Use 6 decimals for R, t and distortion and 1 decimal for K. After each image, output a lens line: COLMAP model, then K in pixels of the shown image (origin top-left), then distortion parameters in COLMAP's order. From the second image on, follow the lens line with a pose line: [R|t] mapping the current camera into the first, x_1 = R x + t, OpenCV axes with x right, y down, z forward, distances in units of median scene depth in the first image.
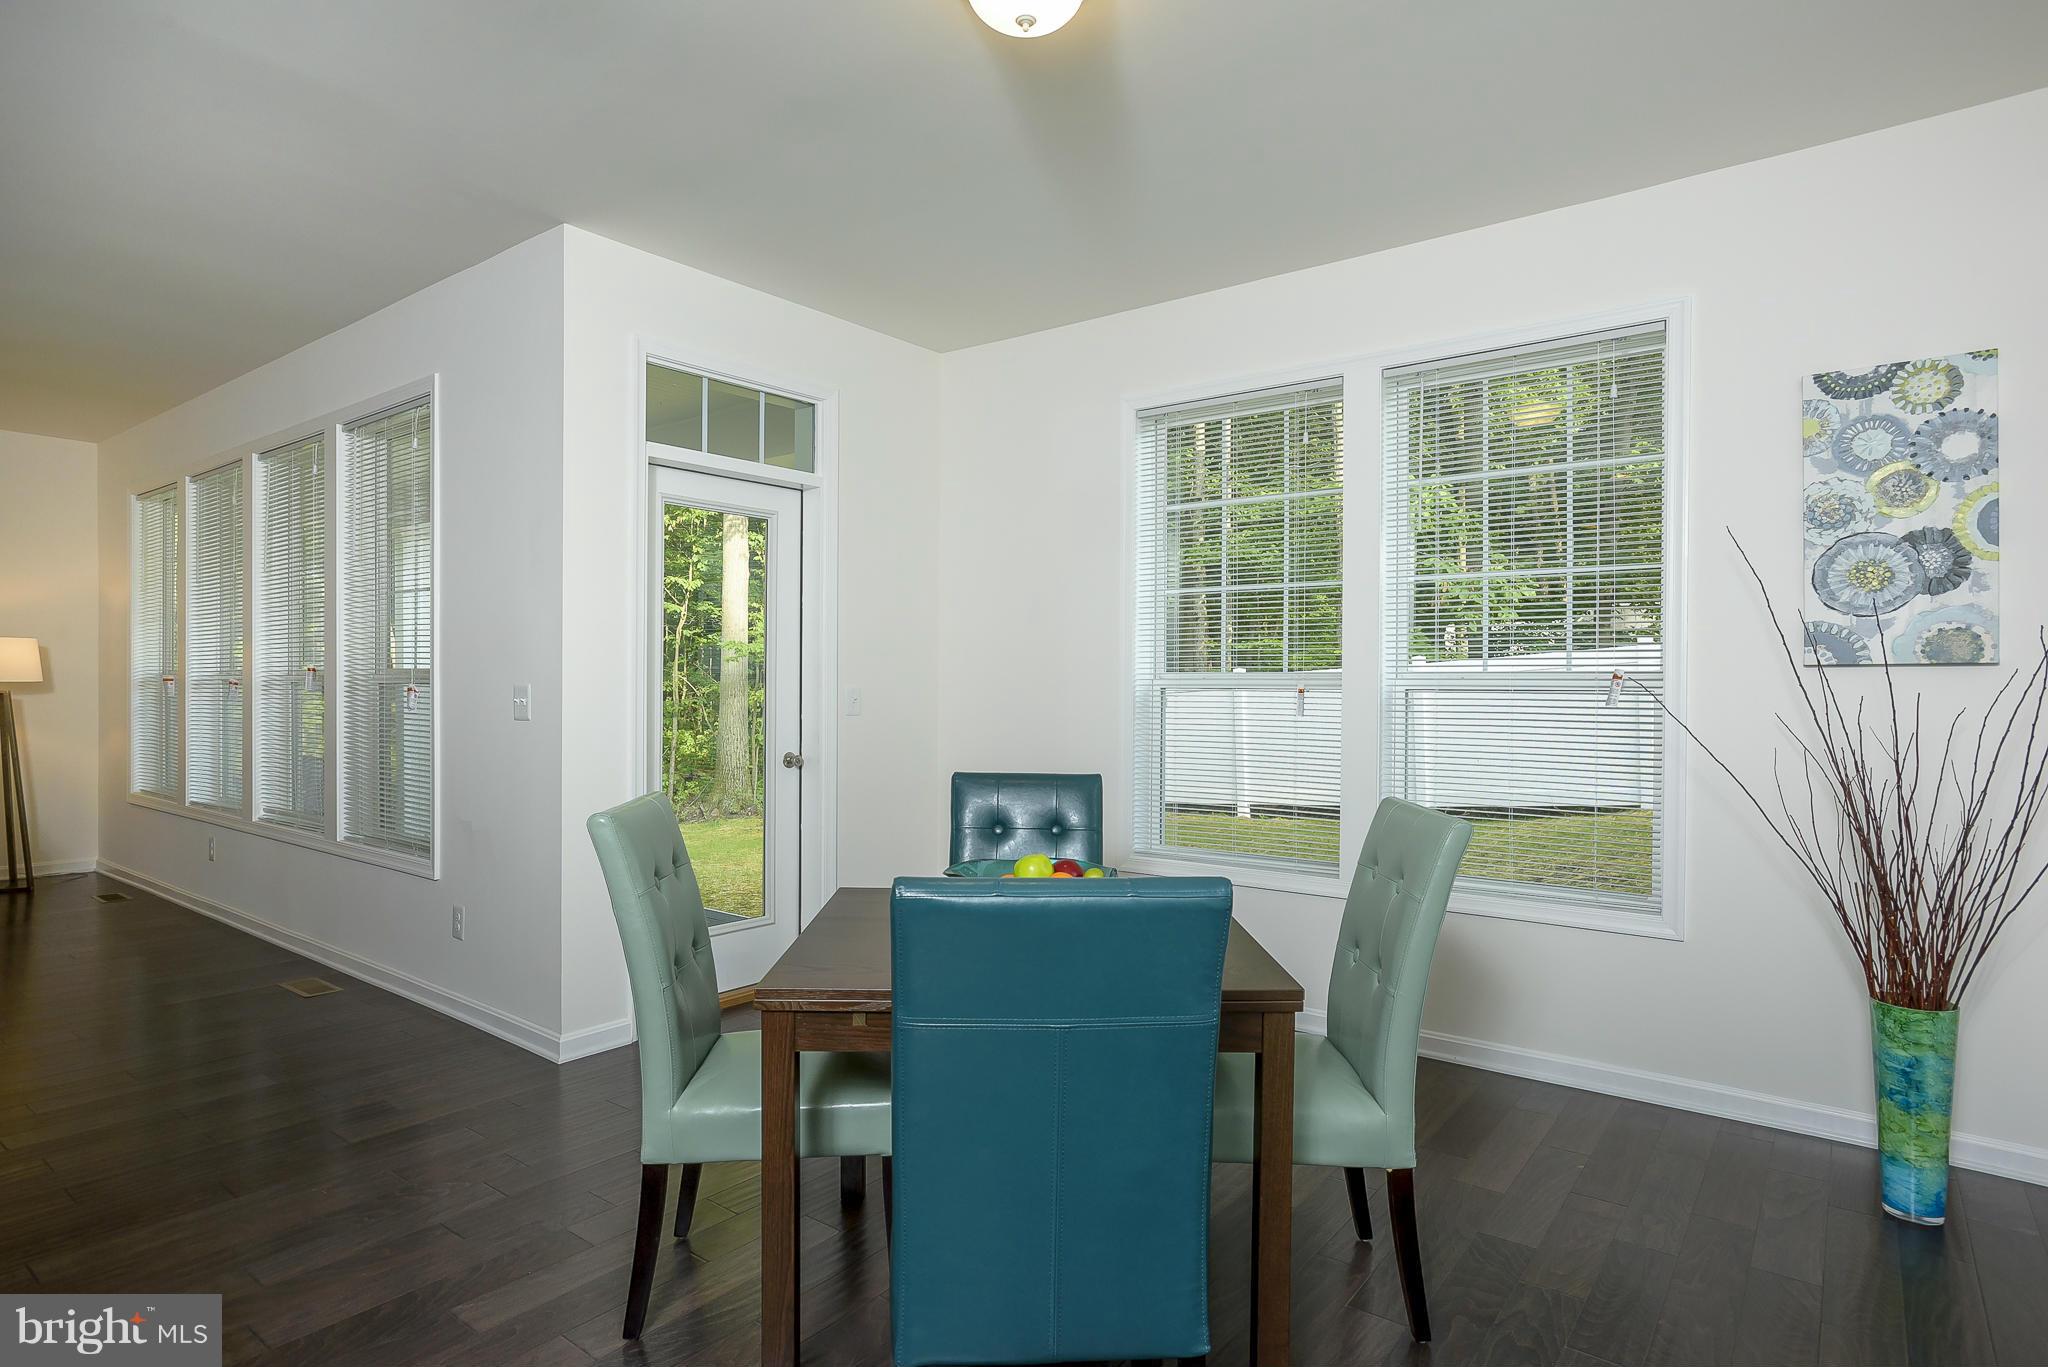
lens RADIAL K [[1156.3, 0, 1024.0], [0, 1156.3, 683.5], [0, 0, 1]] dist [-0.020842, 0.032699]
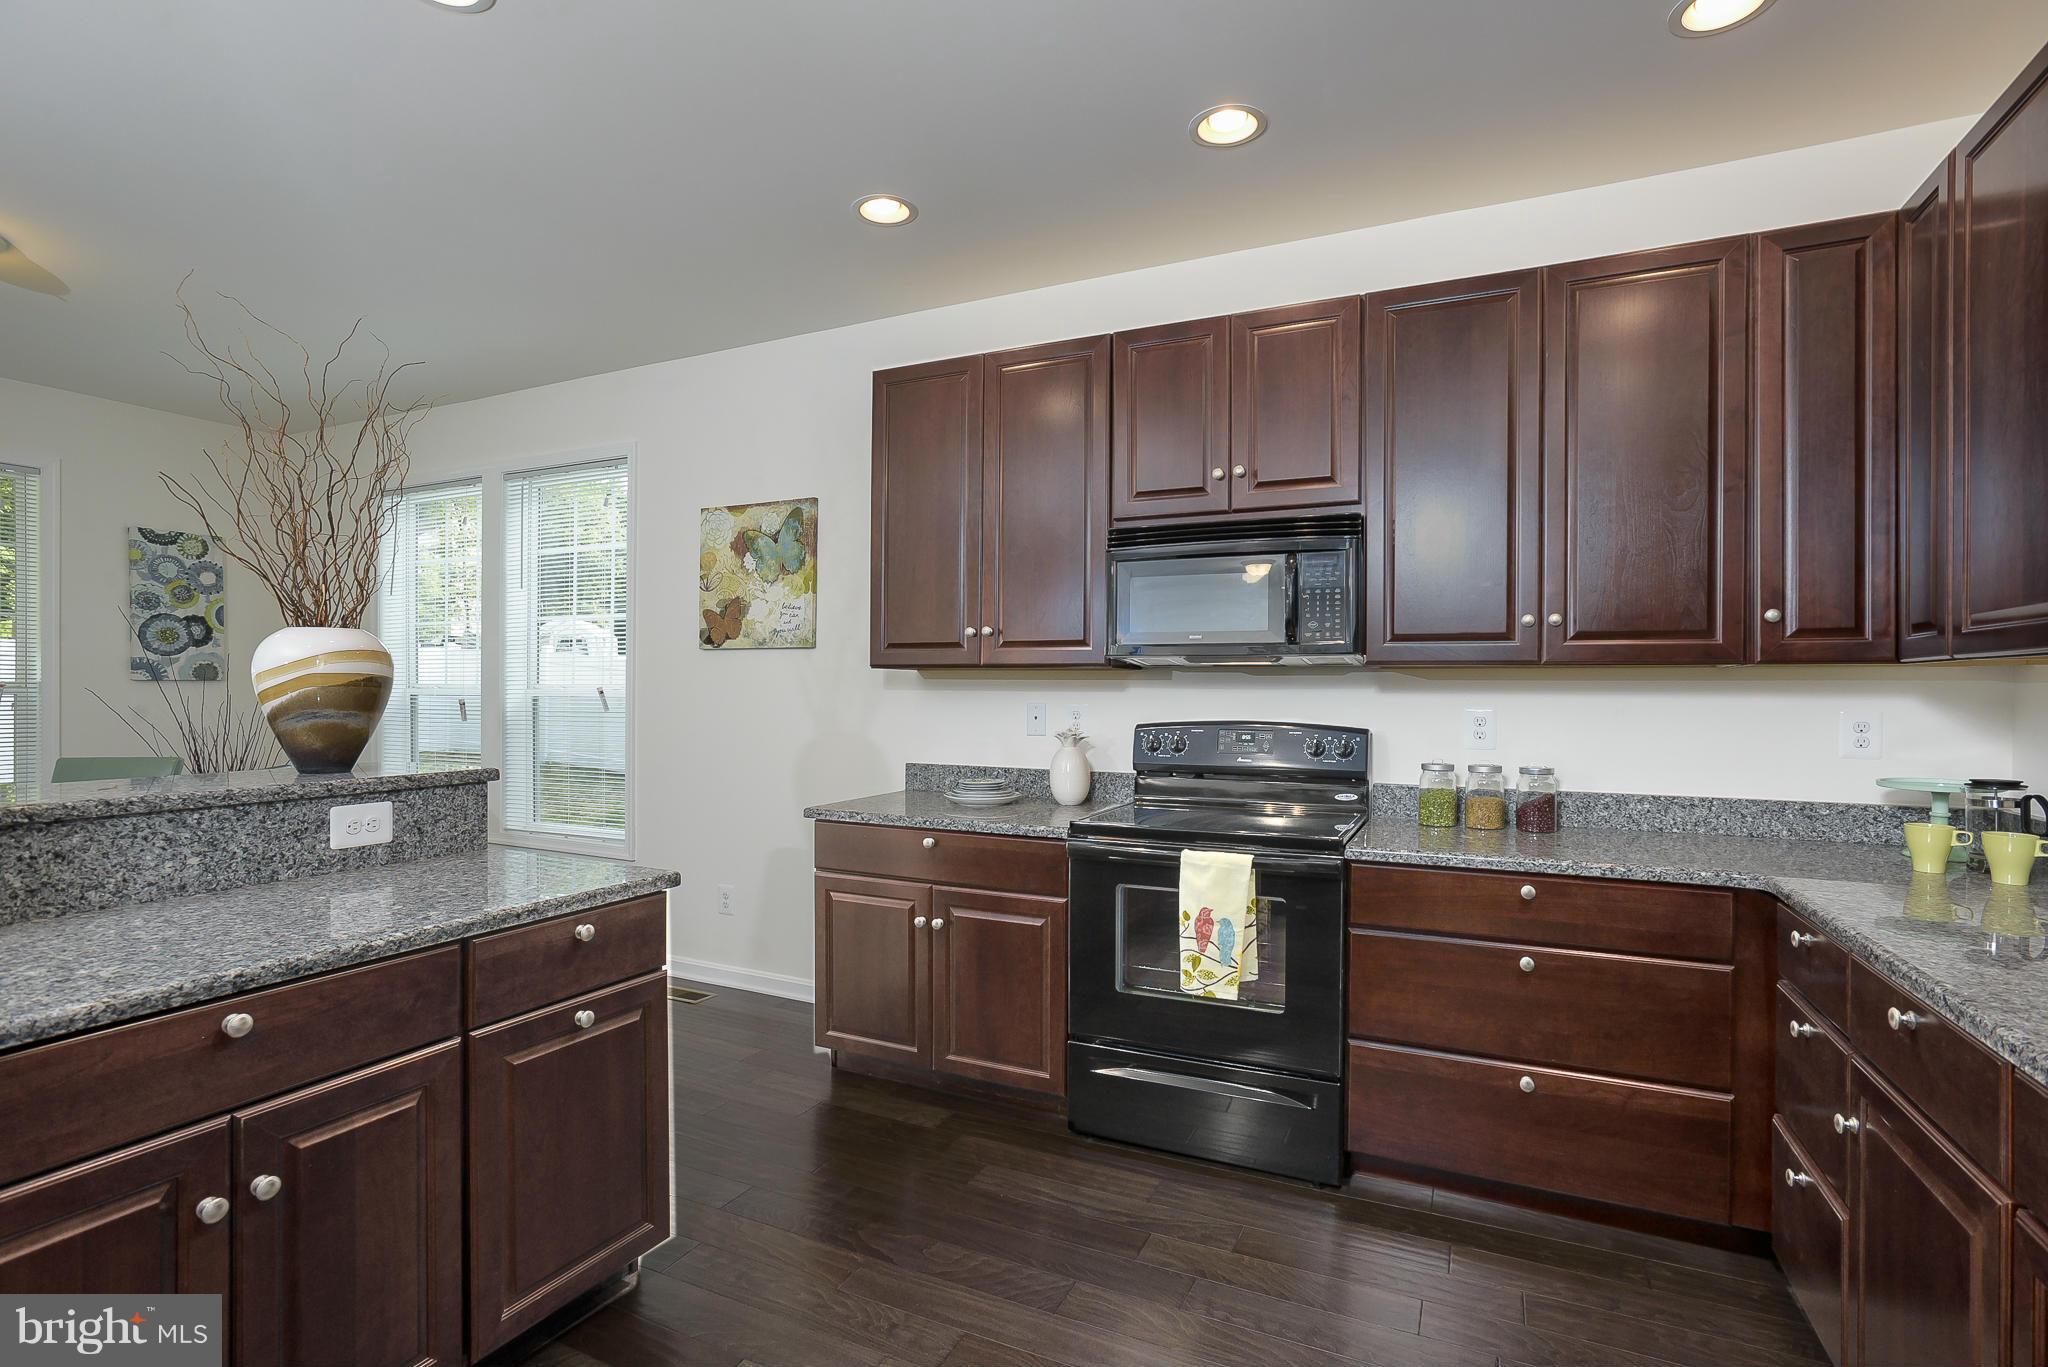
lens RADIAL K [[960.8, 0, 1034.3], [0, 960.8, 690.0], [0, 0, 1]] dist [-0.014046, 0.000678]
pose [[-0.246411, -0.011279, 0.969100, -1.247868], [-0.001452, 0.999935, 0.011268, -0.020528], [-0.969164, 0.001369, -0.246411, -0.046261]]
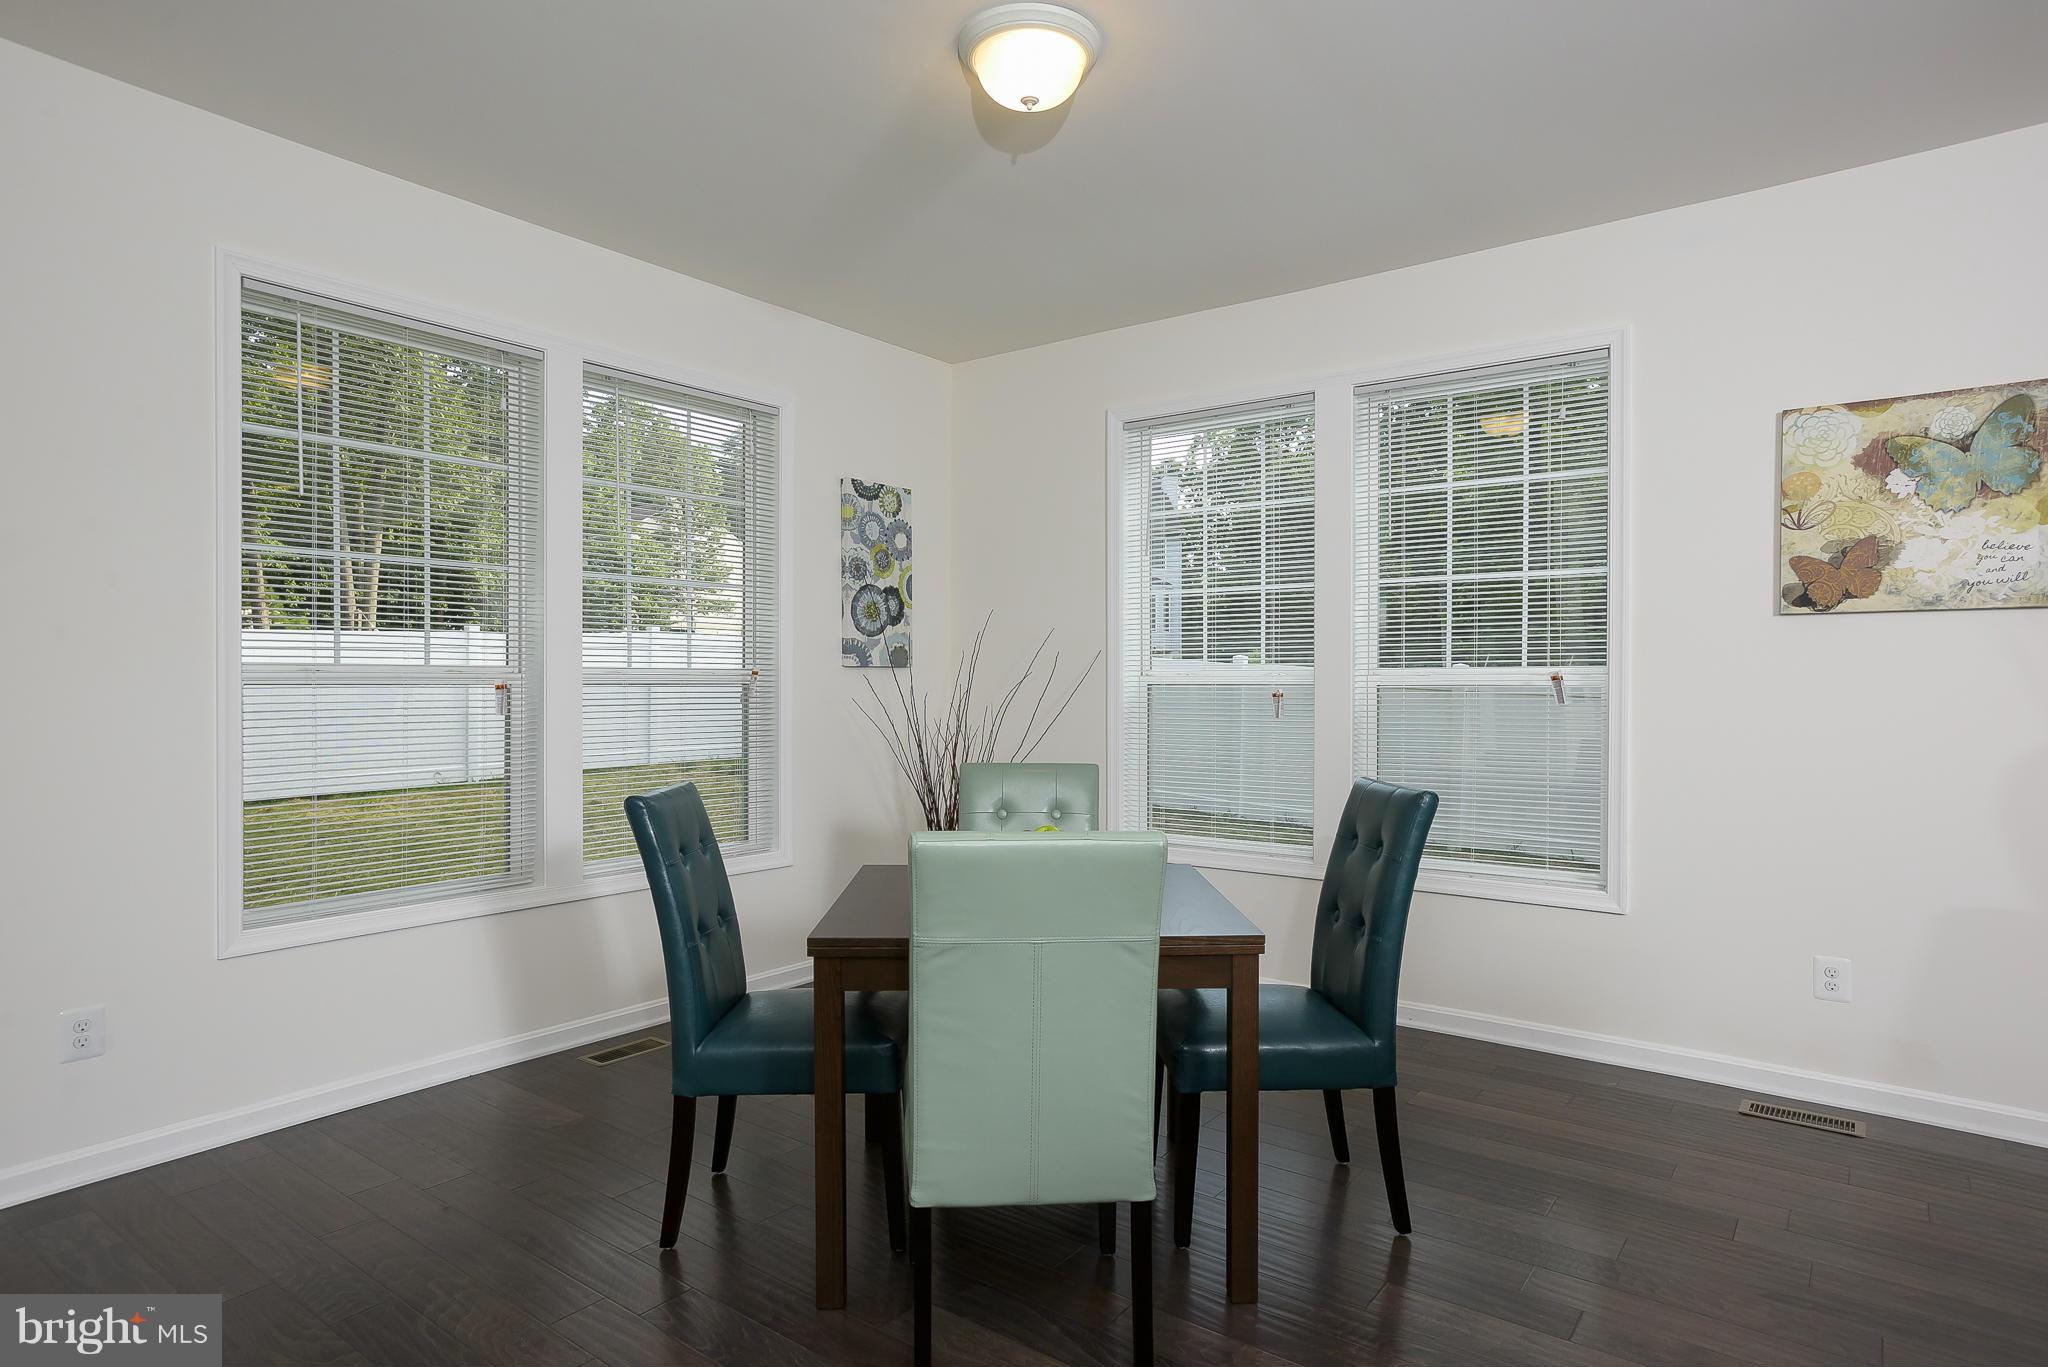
lens RADIAL K [[1156.3, 0, 1024.0], [0, 1156.3, 683.5], [0, 0, 1]] dist [-0.020842, 0.032699]
pose [[-0.043016, -0.007996, 0.999042, -0.907997], [0.002440, 0.999964, 0.008108, -0.005403], [-0.999071, 0.002786, -0.042995, 0.873036]]
